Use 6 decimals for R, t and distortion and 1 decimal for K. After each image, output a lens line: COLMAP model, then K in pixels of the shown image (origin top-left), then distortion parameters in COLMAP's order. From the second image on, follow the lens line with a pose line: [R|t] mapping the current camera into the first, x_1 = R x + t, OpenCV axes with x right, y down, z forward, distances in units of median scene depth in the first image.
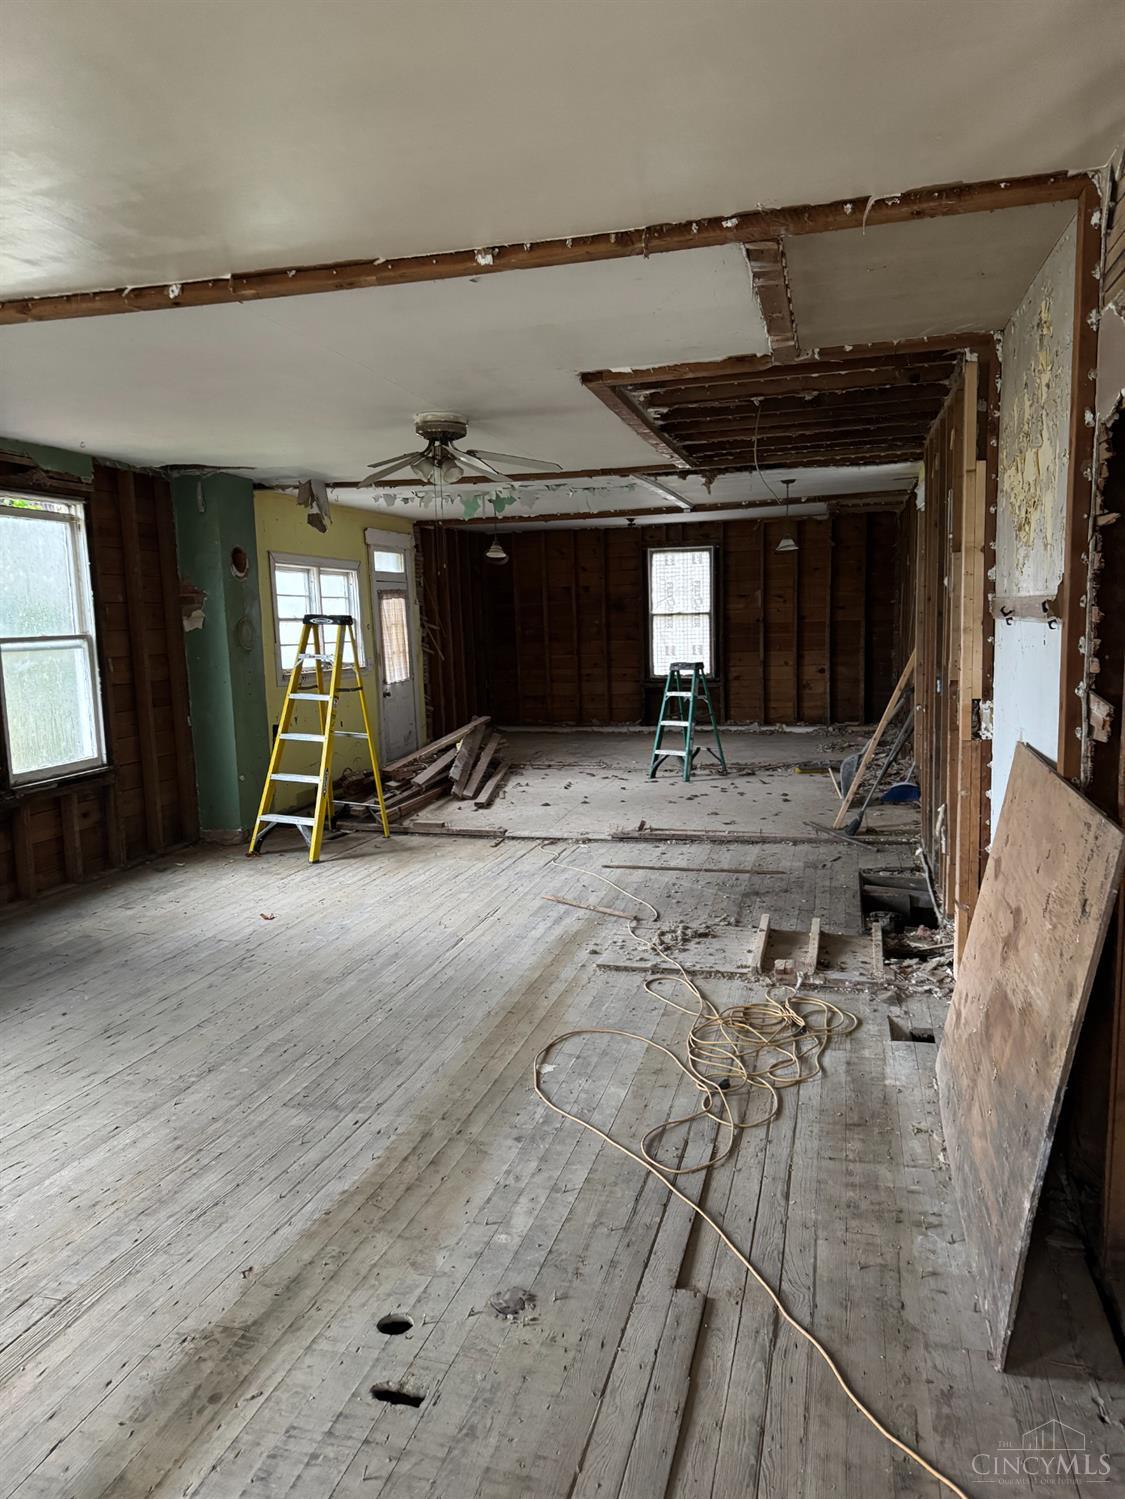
lens RADIAL K [[1064.6, 0, 562.5], [0, 1064.6, 749.5], [0, 0, 1]] dist [0.062414, -0.119916]
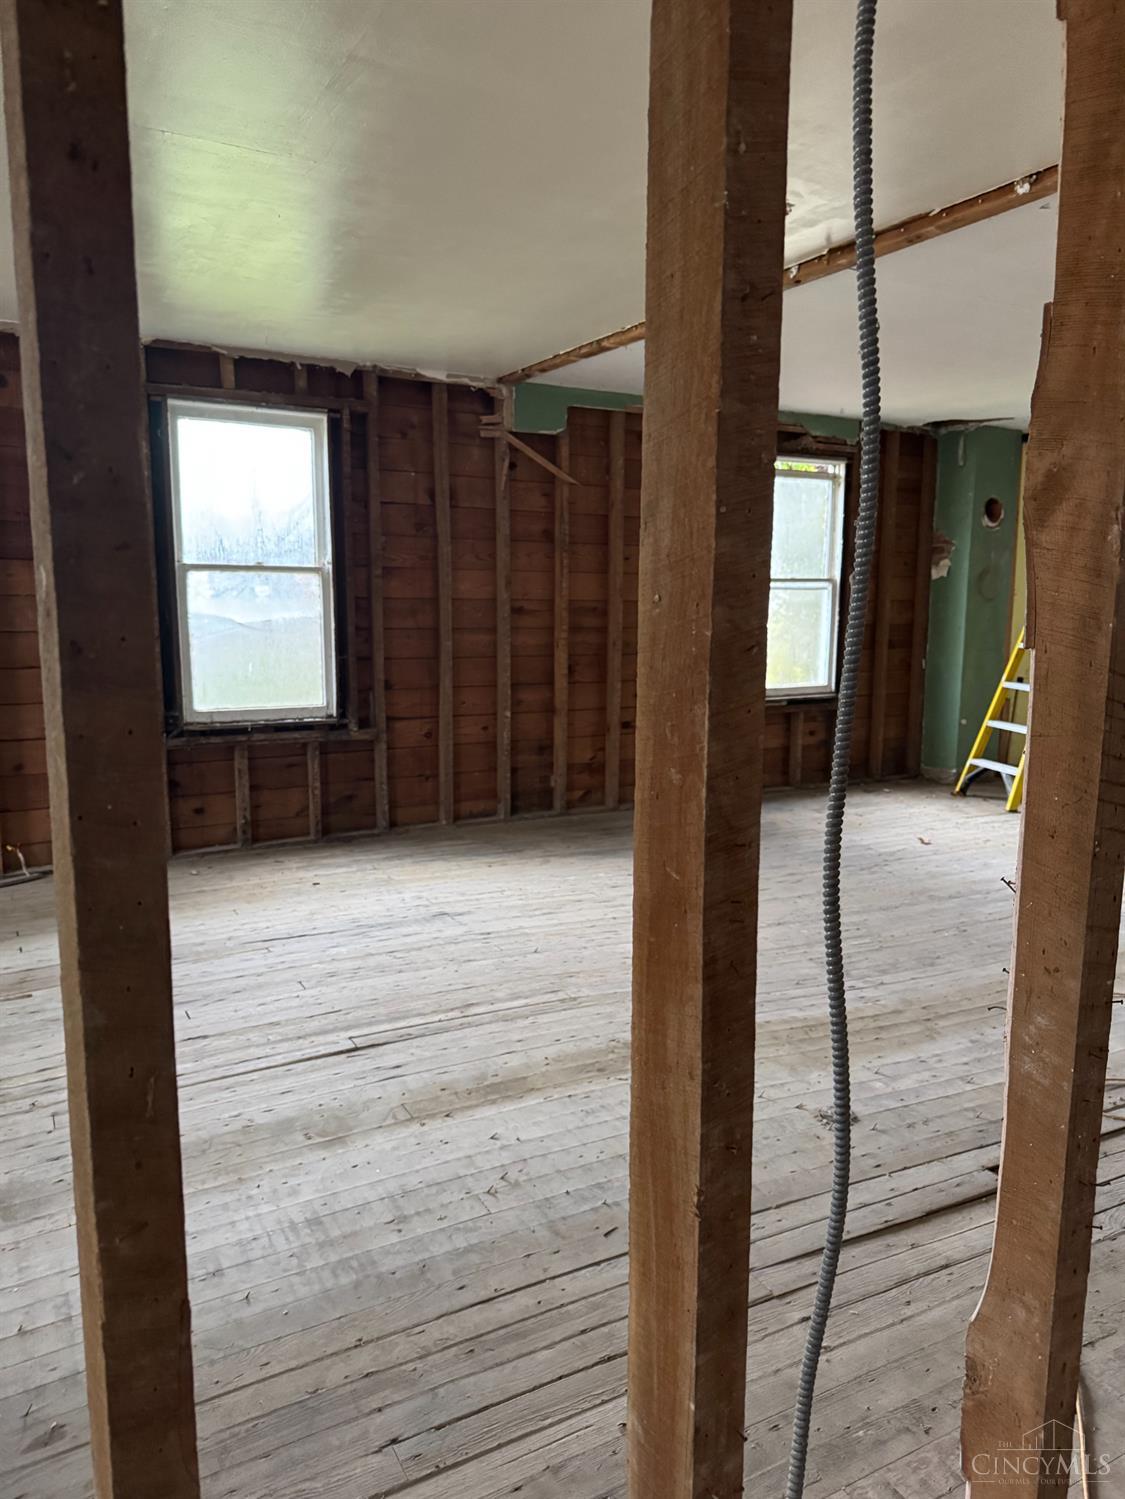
lens RADIAL K [[1046.1, 0, 541.8], [0, 1046.1, 749.0], [0, 0, 1]] dist [0.156316, -0.146194]
pose [[0.687866, 0.142136, -0.711785, 0.182129], [-0.122709, 0.989296, 0.078967, 0.023361], [0.715390, 0.033023, 0.697945, -0.023184]]
